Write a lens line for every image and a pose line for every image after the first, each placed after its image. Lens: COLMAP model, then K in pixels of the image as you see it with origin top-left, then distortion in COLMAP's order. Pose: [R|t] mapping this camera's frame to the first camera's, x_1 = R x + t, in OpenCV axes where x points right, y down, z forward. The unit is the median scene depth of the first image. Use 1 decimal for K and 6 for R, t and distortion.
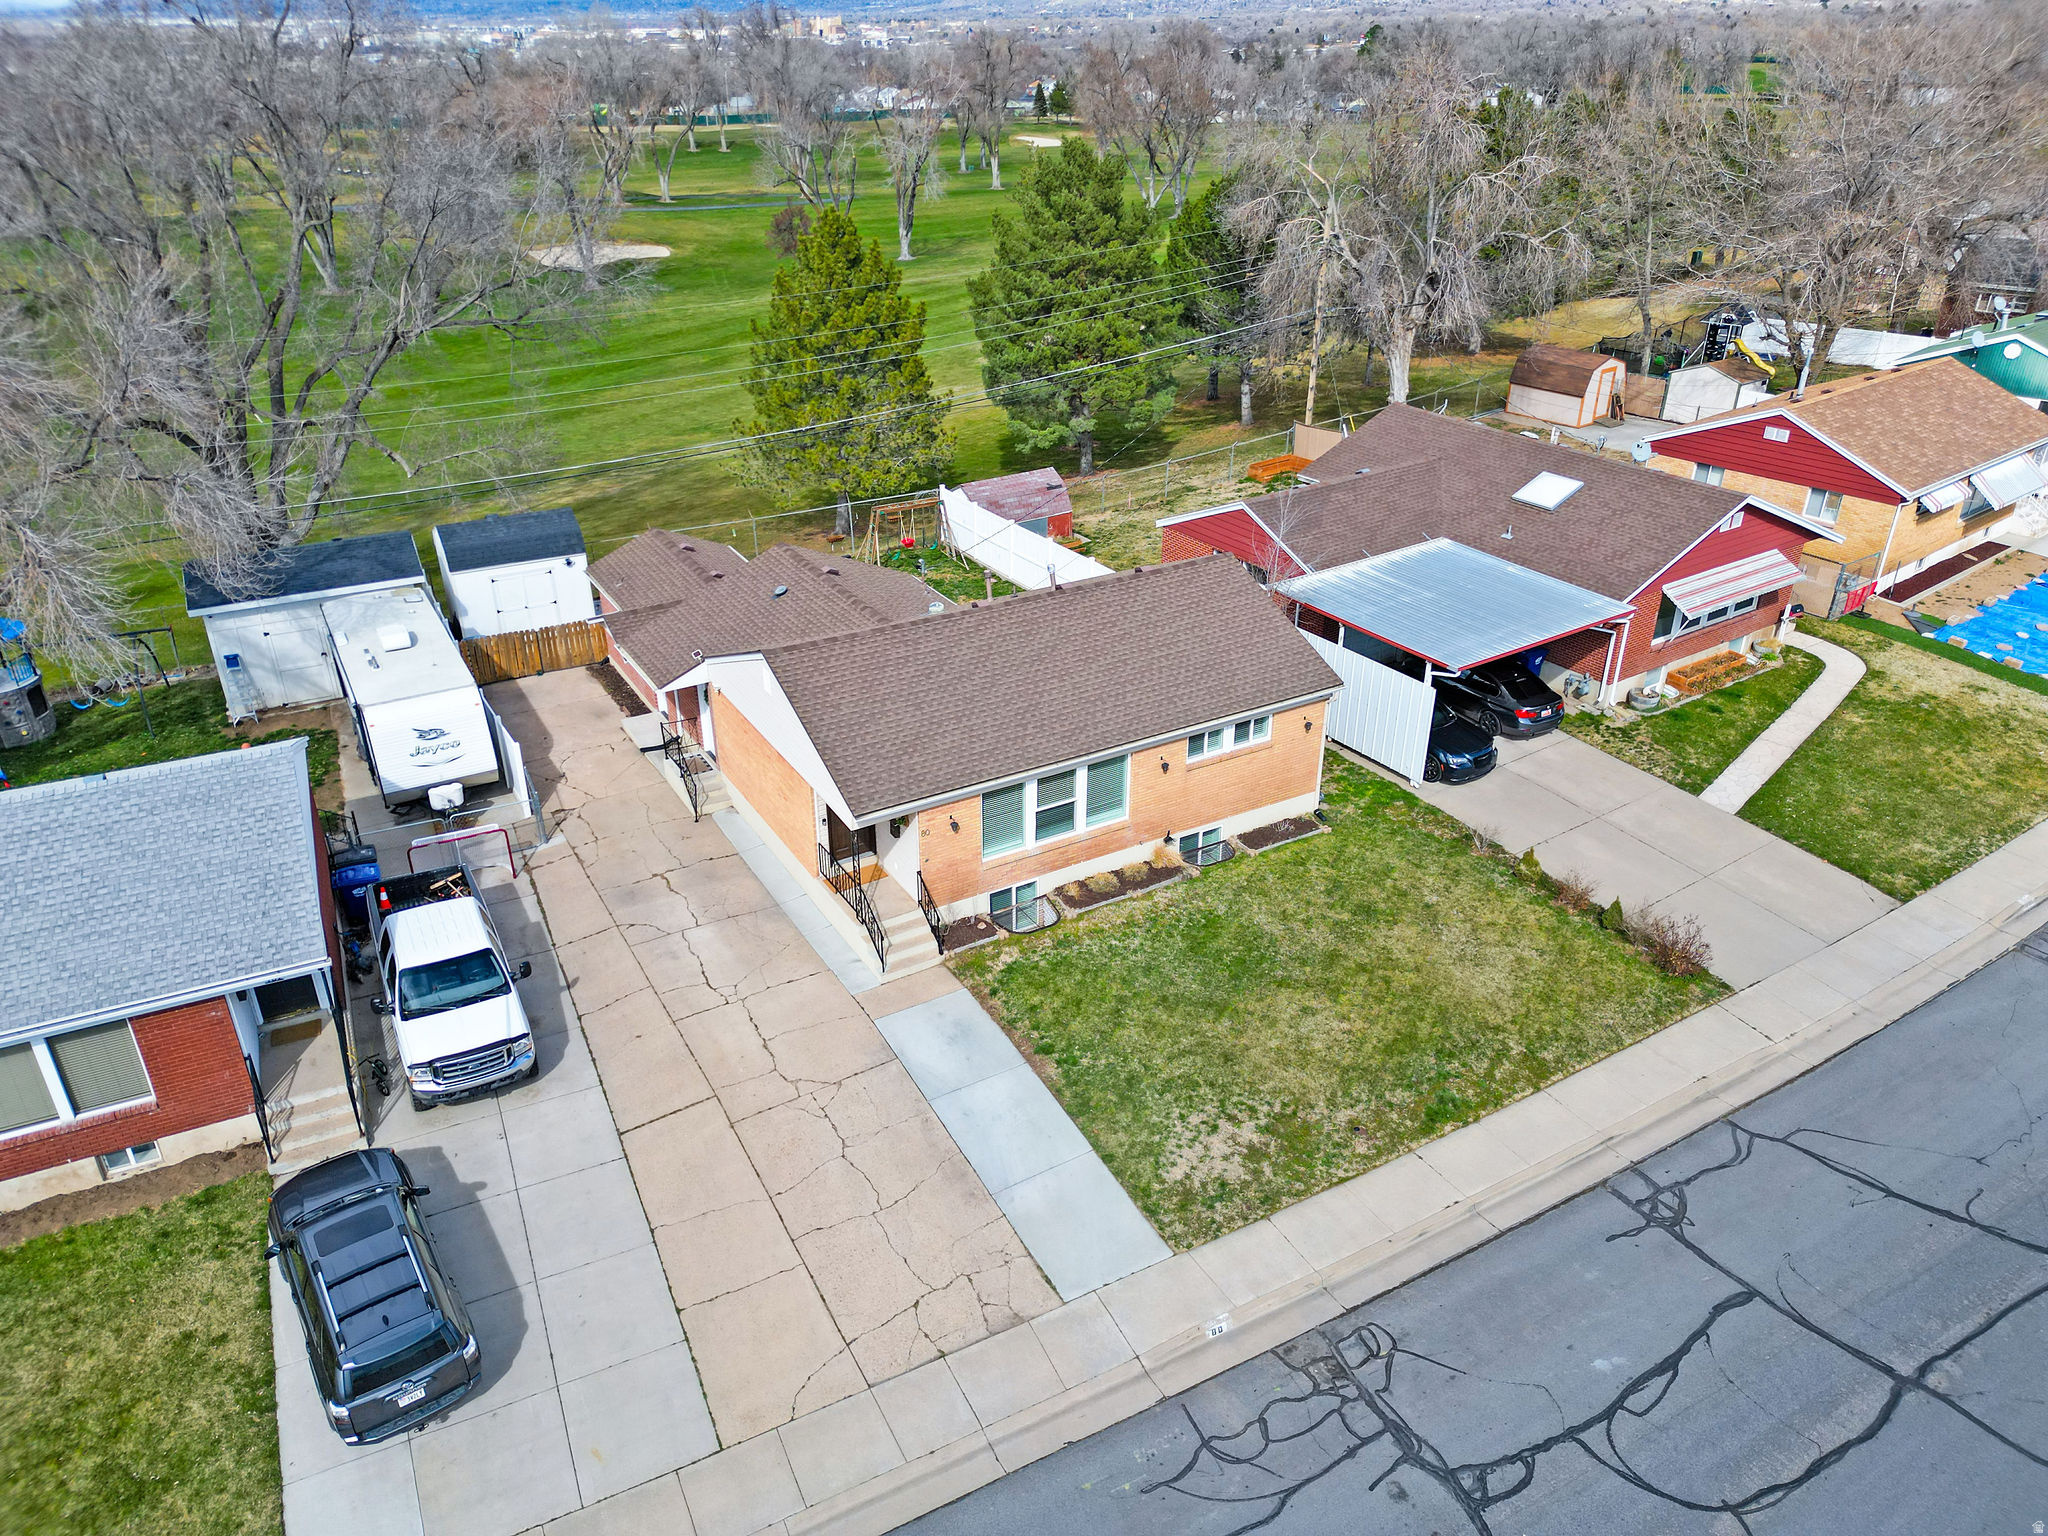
lens RADIAL K [[1415.4, 0, 1024.0], [0, 1415.4, 768.0], [0, 0, 1]] dist [0.085914, -0.091827]
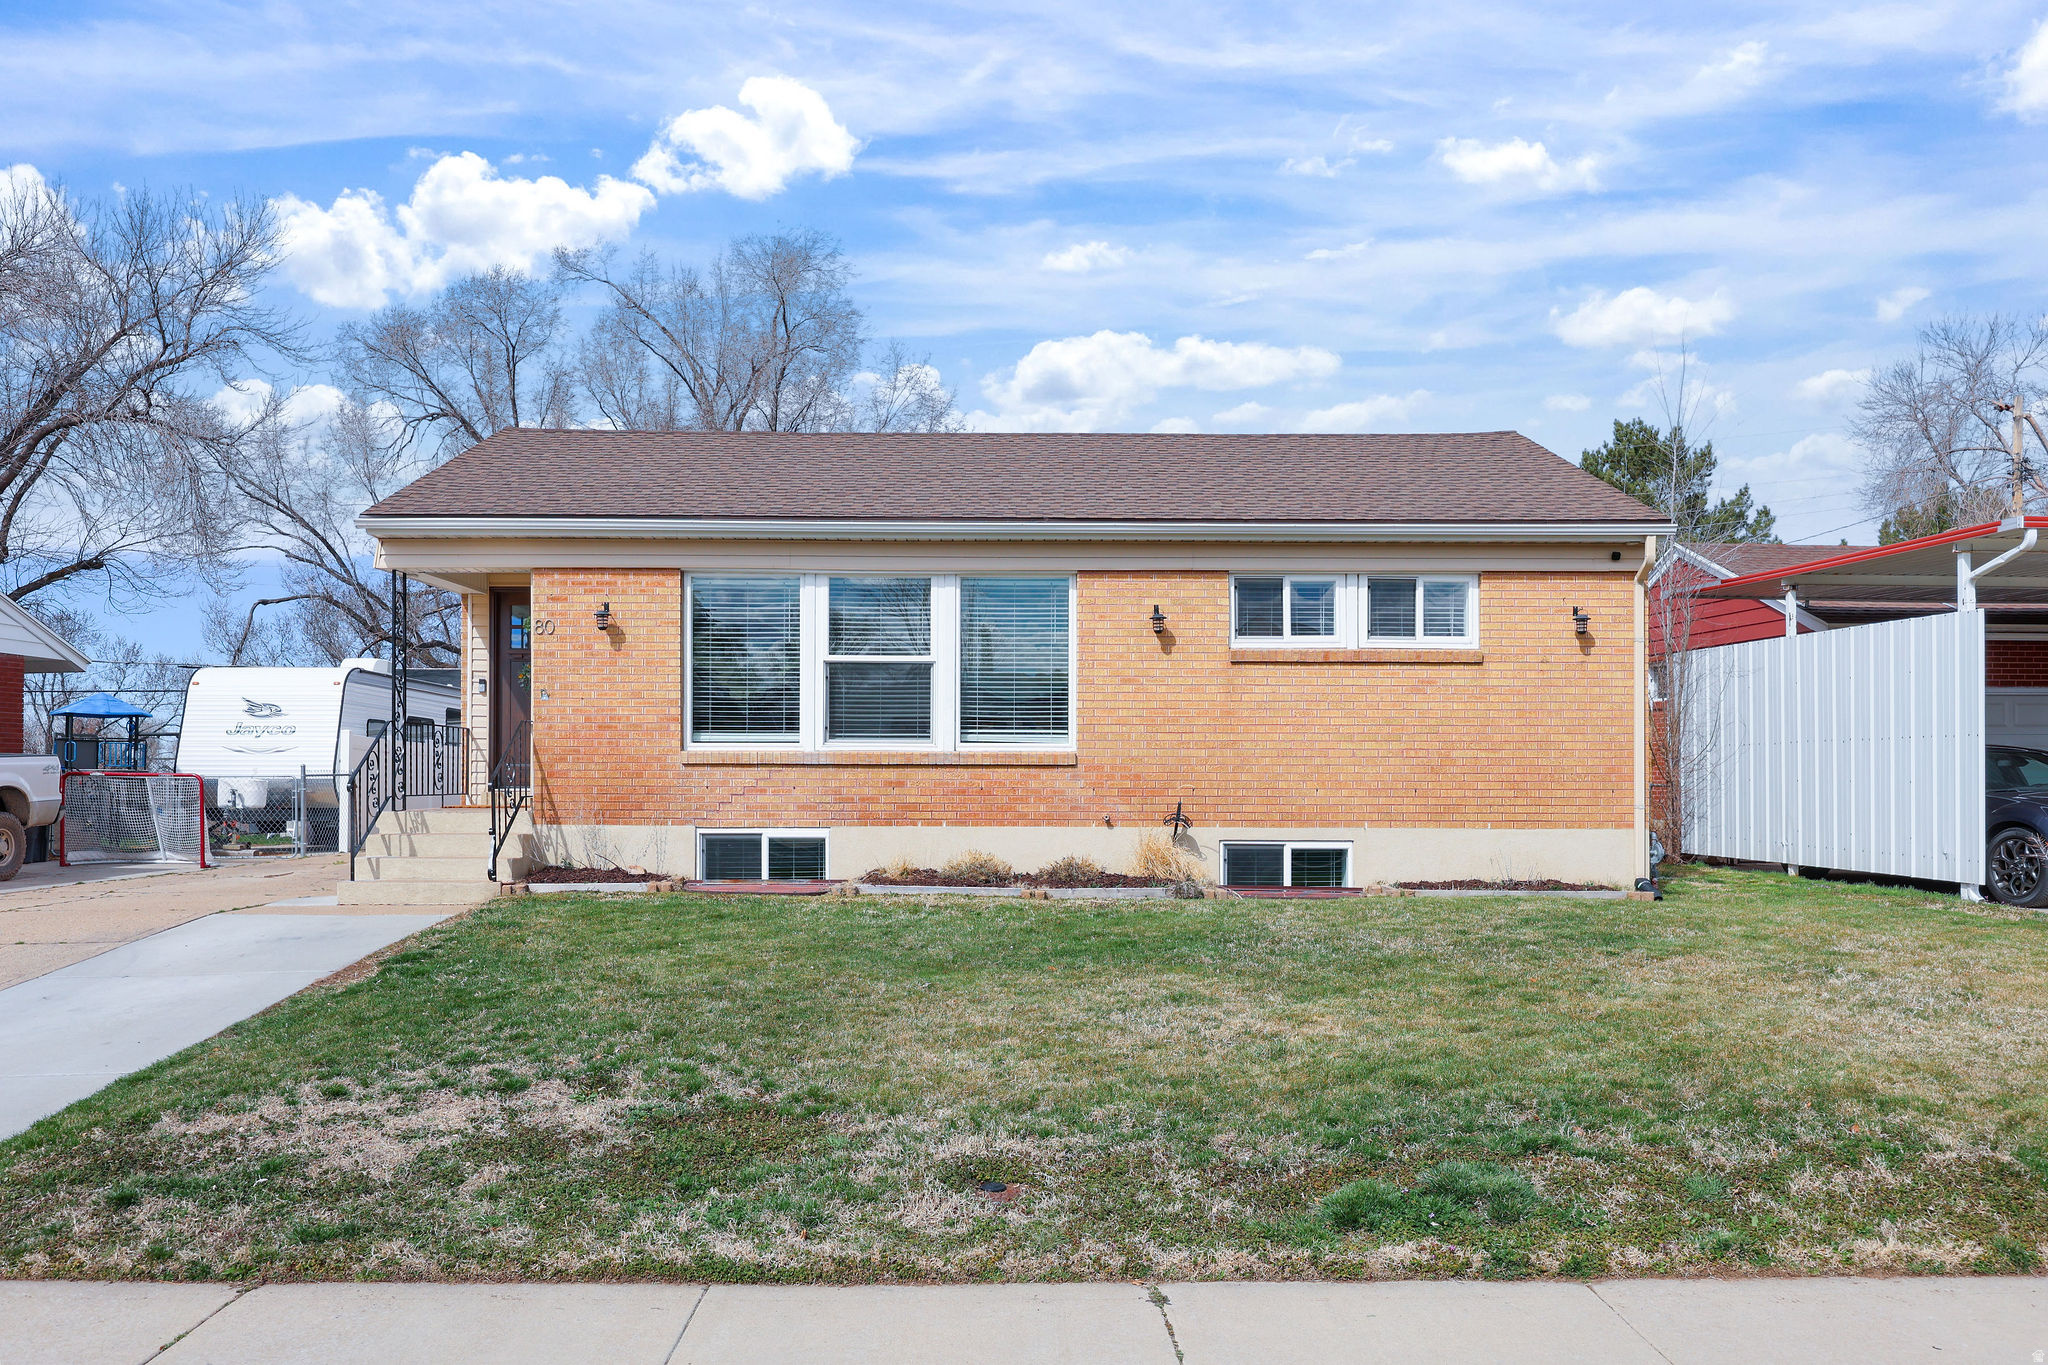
lens RADIAL K [[1545.1, 0, 1006.2], [0, 1545.1, 766.0], [0, 0, 1]] dist [0.000642, 0.001557]
pose [[0.869685, 0.001959, -0.493603, 0.289190], [-0.234762, 0.881294, -0.410132, 0.238608], [0.434206, 0.472565, 0.766908, 0.632894]]
